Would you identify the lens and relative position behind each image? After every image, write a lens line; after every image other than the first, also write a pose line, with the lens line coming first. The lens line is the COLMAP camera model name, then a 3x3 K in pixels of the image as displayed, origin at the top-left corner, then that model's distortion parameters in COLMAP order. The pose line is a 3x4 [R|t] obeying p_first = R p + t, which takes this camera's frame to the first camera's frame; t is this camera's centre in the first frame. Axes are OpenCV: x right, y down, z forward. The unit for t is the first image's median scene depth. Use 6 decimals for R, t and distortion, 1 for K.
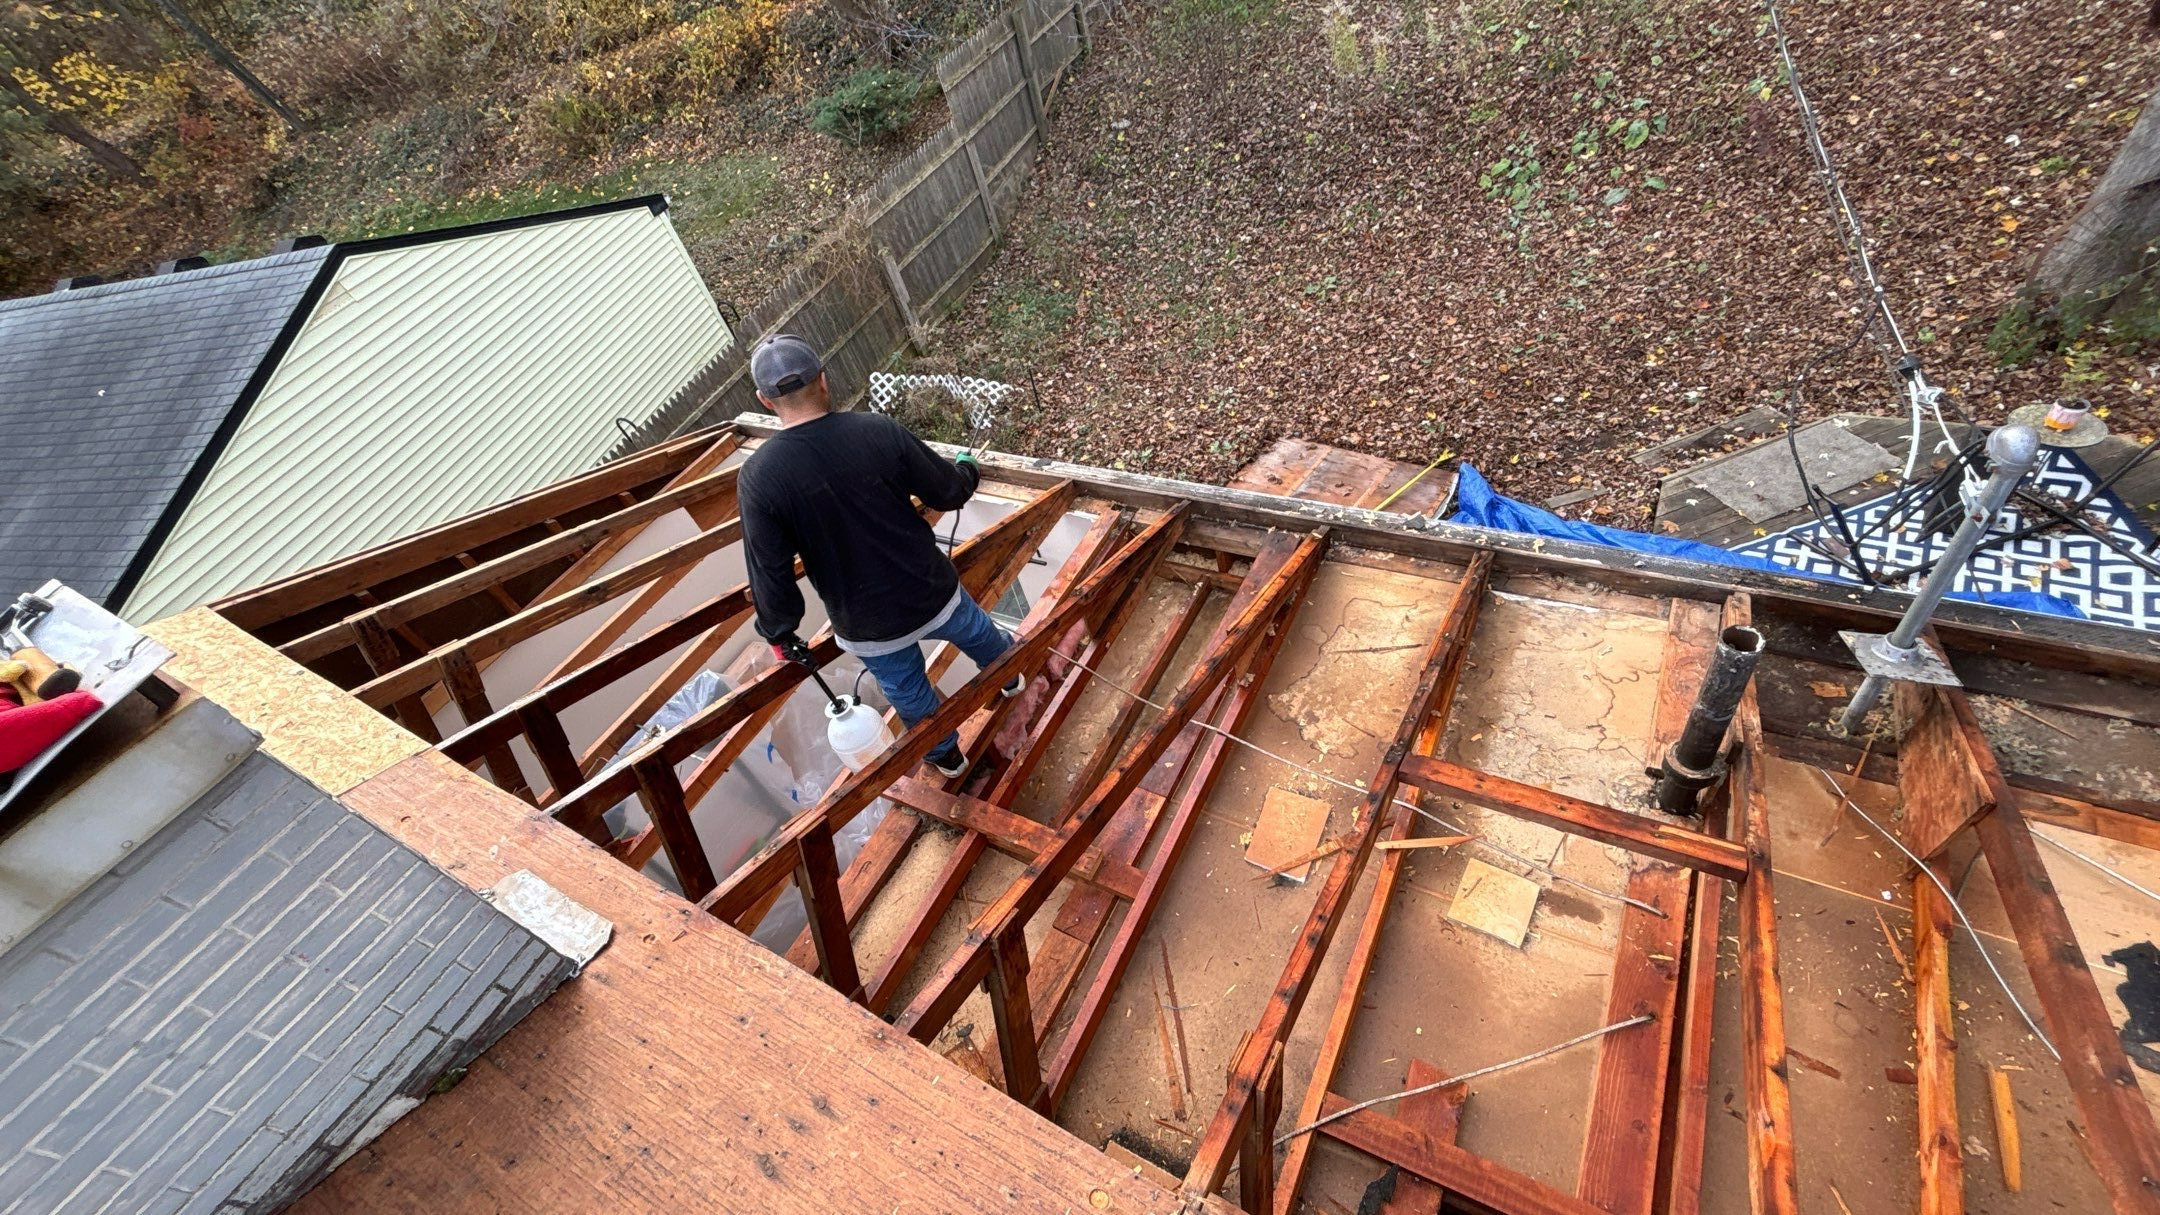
lens RADIAL K [[869.6, 0, 1082.1], [0, 869.6, 609.4], [0, 0, 1]] dist [-0.006093, 0.001630]
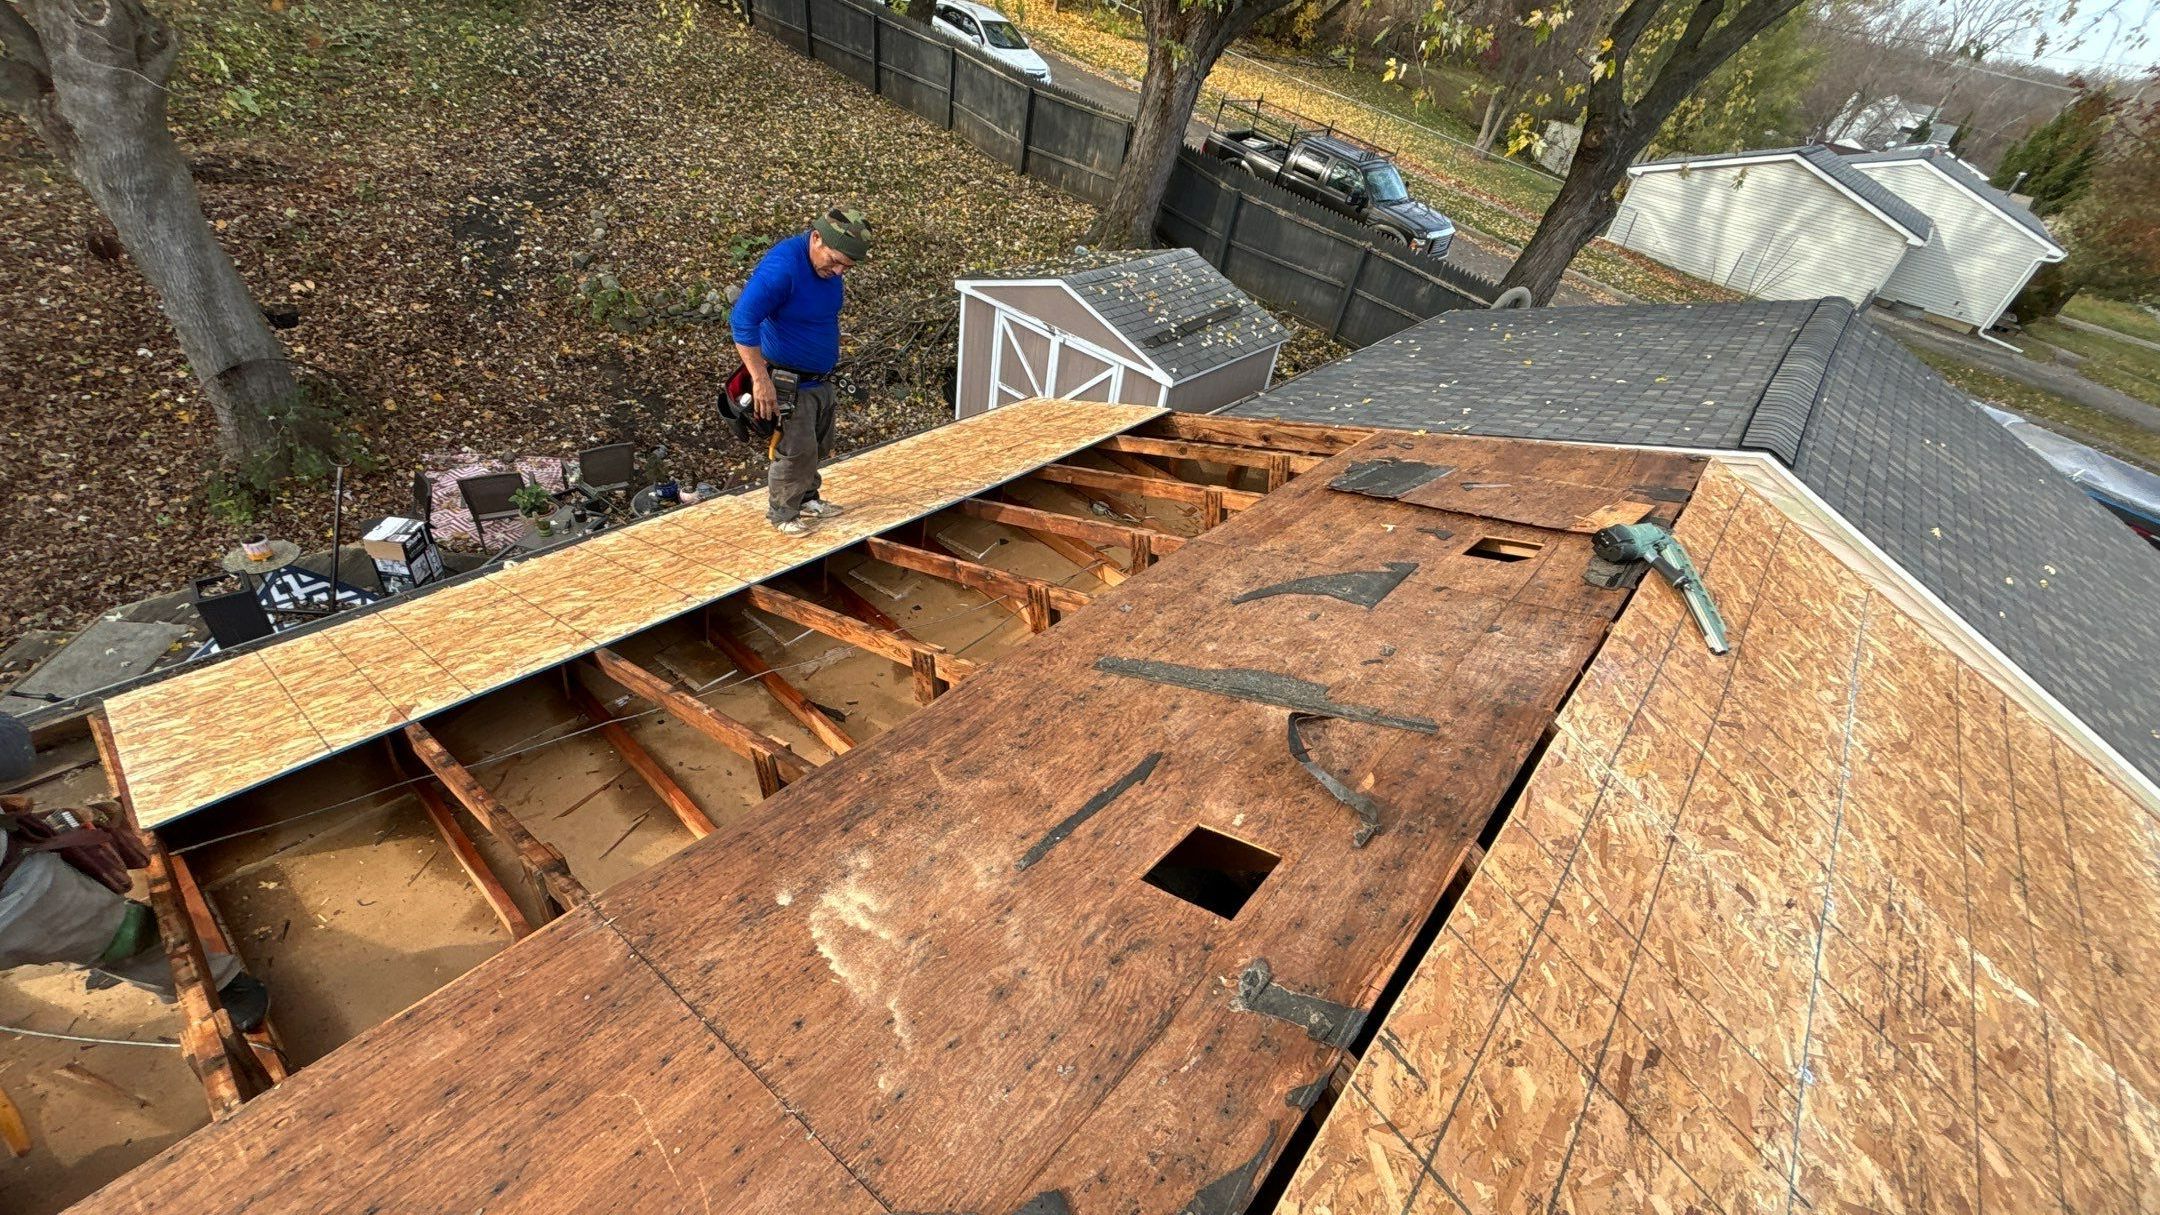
lens RADIAL K [[869.6, 0, 1080.6], [0, 869.6, 610.0], [0, 0, 1]] dist [-0.006093, 0.001630]
pose [[0.150826, -0.376871, 0.913904, 0.094001], [0.554902, 0.797372, 0.237238, 0.116236], [-0.818129, 0.471345, 0.329391, -0.181982]]
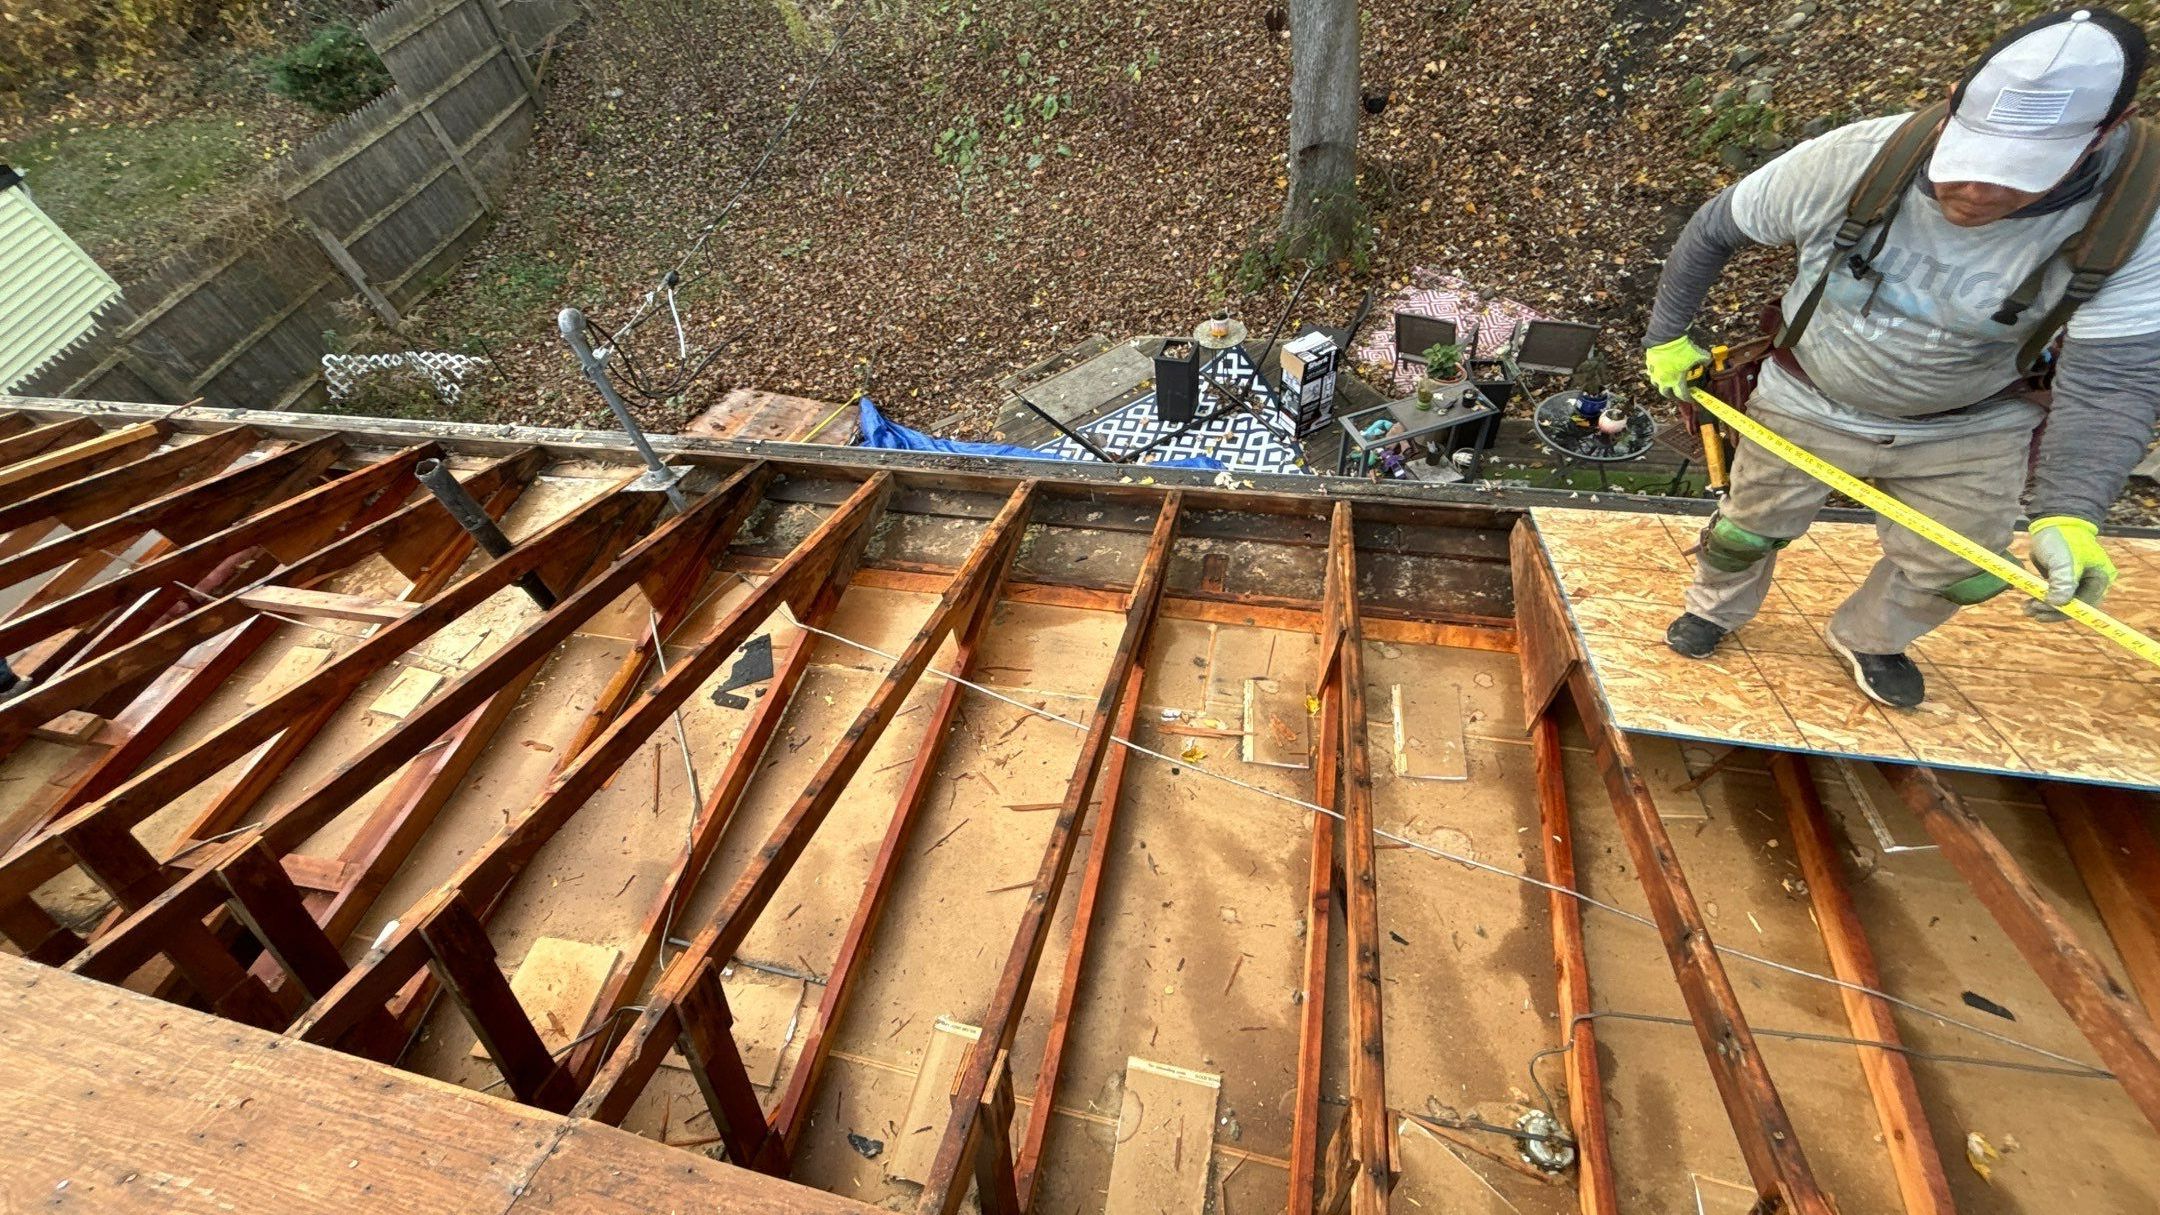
lens RADIAL K [[869.6, 0, 1077.8], [0, 869.6, 611.2], [0, 0, 1]] dist [-0.006093, 0.001630]
pose [[0.957301, -0.135008, 0.255633, 0.300019], [0.126439, 0.990726, 0.049746, 0.072628], [-0.259978, -0.015300, 0.965493, -0.156105]]
